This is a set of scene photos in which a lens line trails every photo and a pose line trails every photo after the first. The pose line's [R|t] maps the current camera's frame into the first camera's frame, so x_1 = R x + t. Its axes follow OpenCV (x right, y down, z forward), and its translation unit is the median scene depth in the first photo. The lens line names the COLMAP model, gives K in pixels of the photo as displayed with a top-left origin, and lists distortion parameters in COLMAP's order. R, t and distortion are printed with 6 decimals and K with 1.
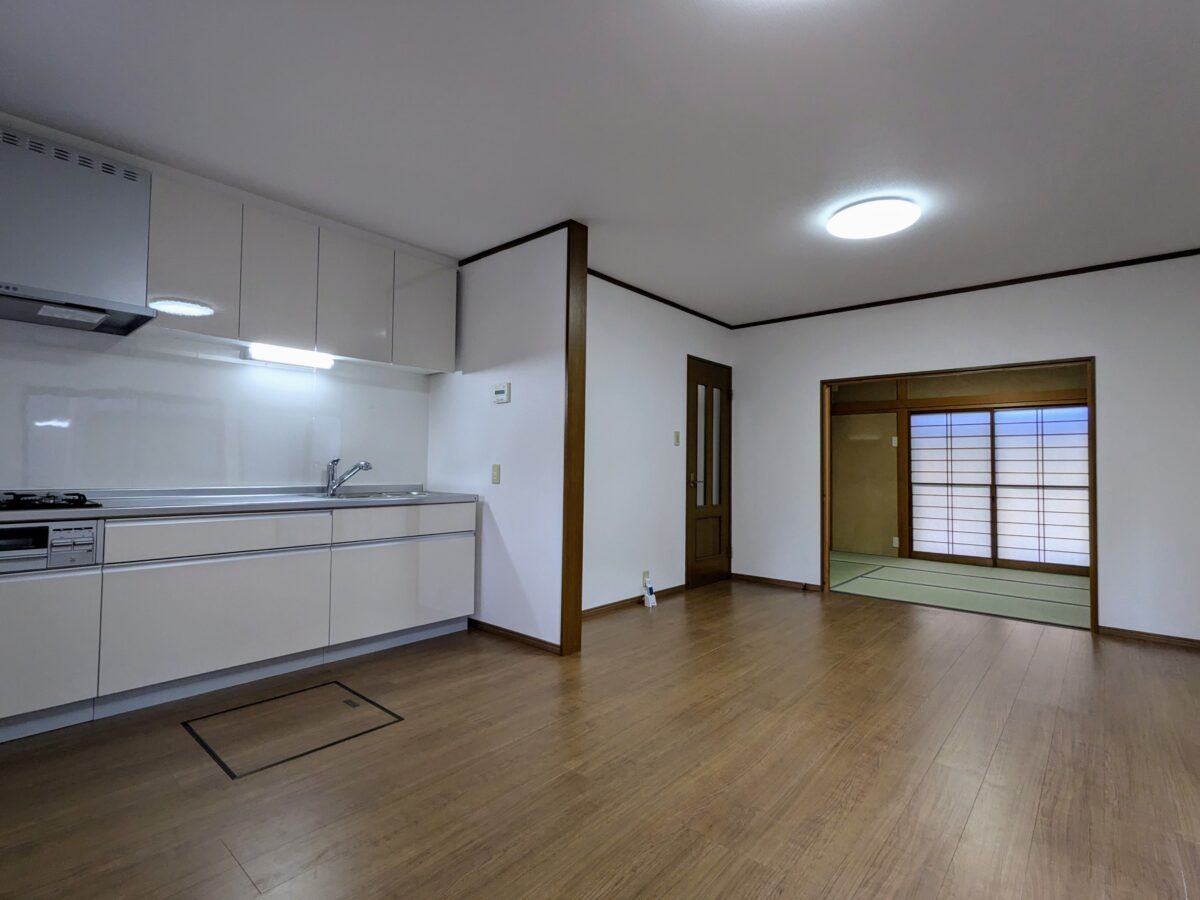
lens RADIAL K [[579.1, 0, 597.4], [0, 579.1, 448.1], [0, 0, 1]] dist [-0.005862, 0.004858]
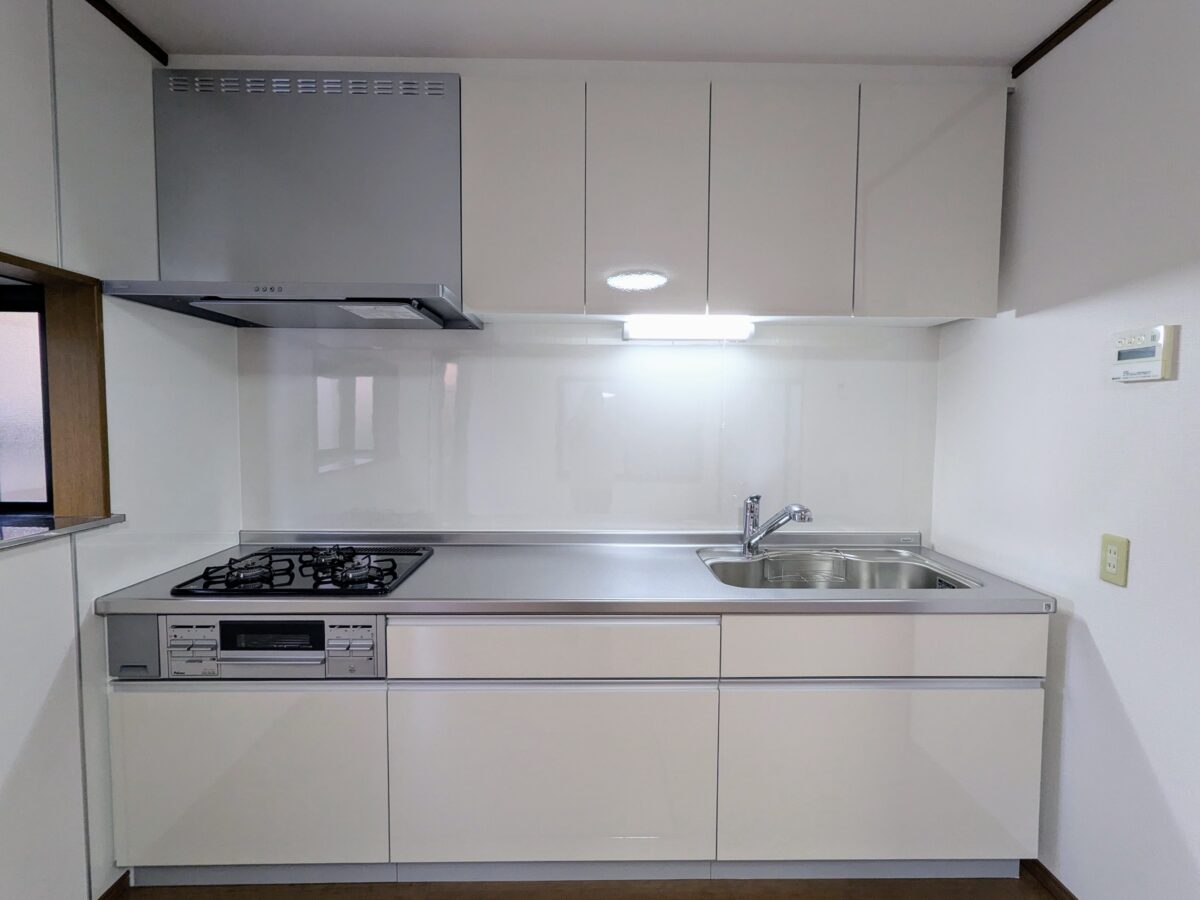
lens RADIAL K [[579.1, 0, 597.0], [0, 579.1, 446.7], [0, 0, 1]] dist [-0.005862, 0.004858]
pose [[0.672214, 0.033418, -0.739602, -0.125533], [0.027264, 0.997186, 0.069836, -0.072825], [0.739855, -0.067109, 0.669411, 0.482550]]
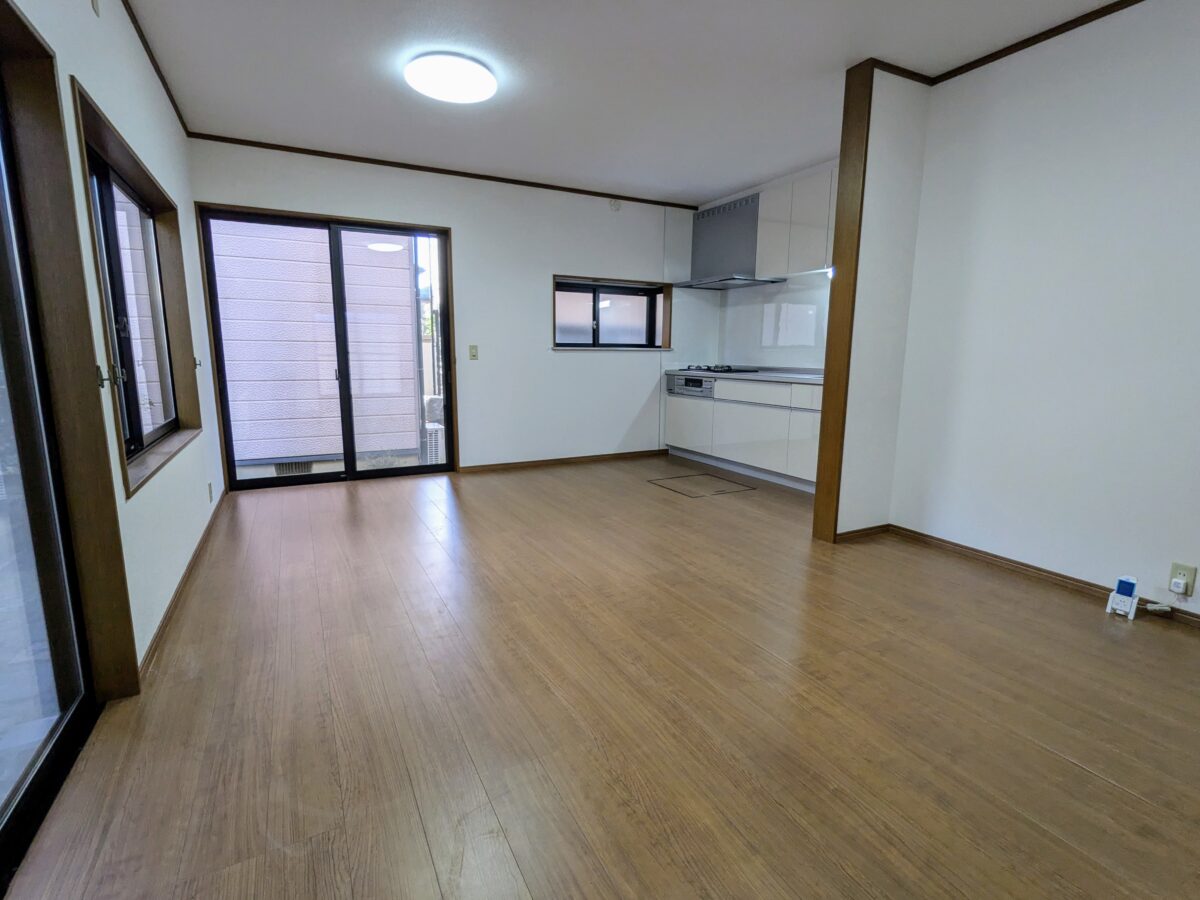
lens RADIAL K [[579.1, 0, 599.3], [0, 579.1, 456.4], [0, 0, 1]] dist [-0.005862, 0.004858]
pose [[-0.359763, 0.151007, -0.920743, 0.913620], [0.017984, 0.987755, 0.154971, 0.043467], [0.932870, 0.039194, -0.358074, 0.906010]]
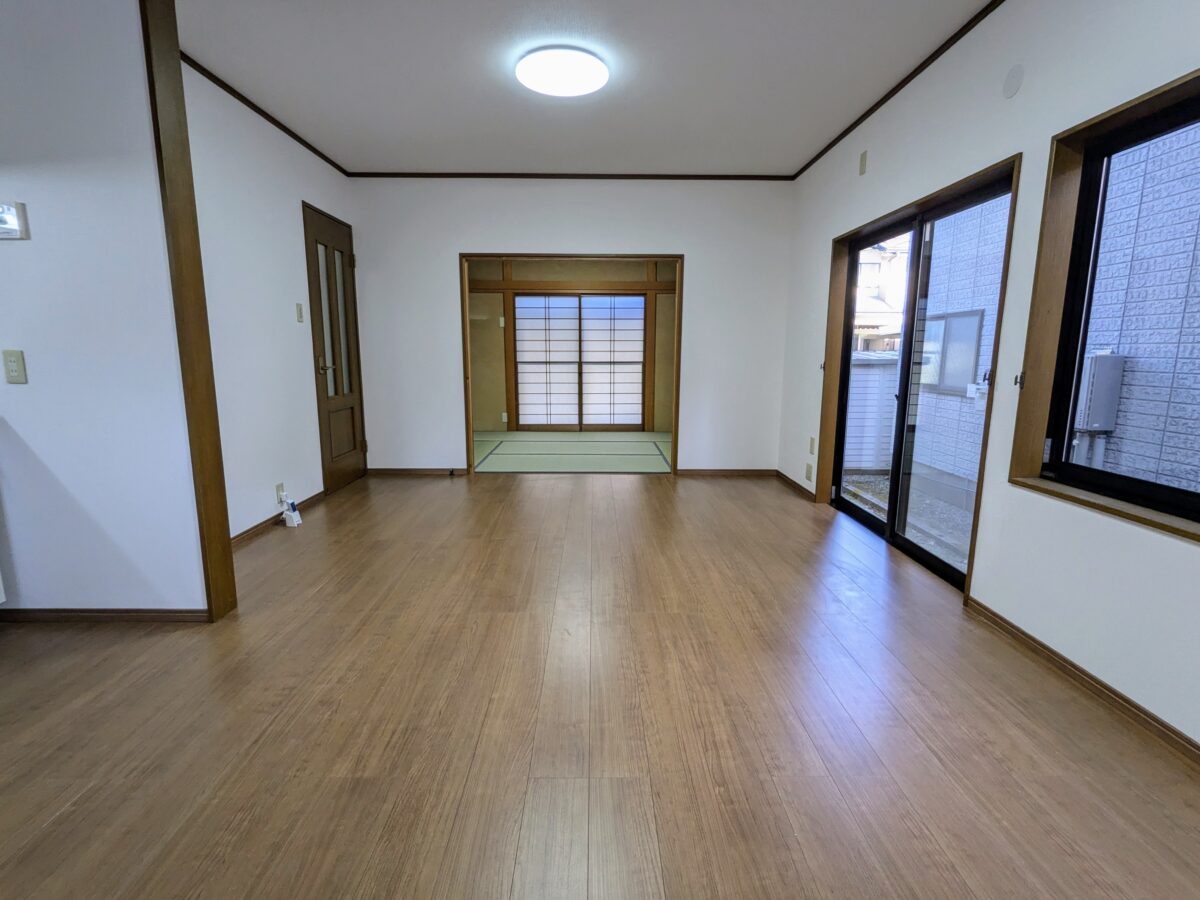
lens RADIAL K [[579.1, 0, 598.3], [0, 579.1, 448.5], [0, 0, 1]] dist [-0.005862, 0.004858]
pose [[0.747004, -0.121525, 0.653618, -0.130853], [-0.016594, 0.979436, 0.201069, -0.001229], [-0.664612, -0.161046, 0.729627, 0.179977]]
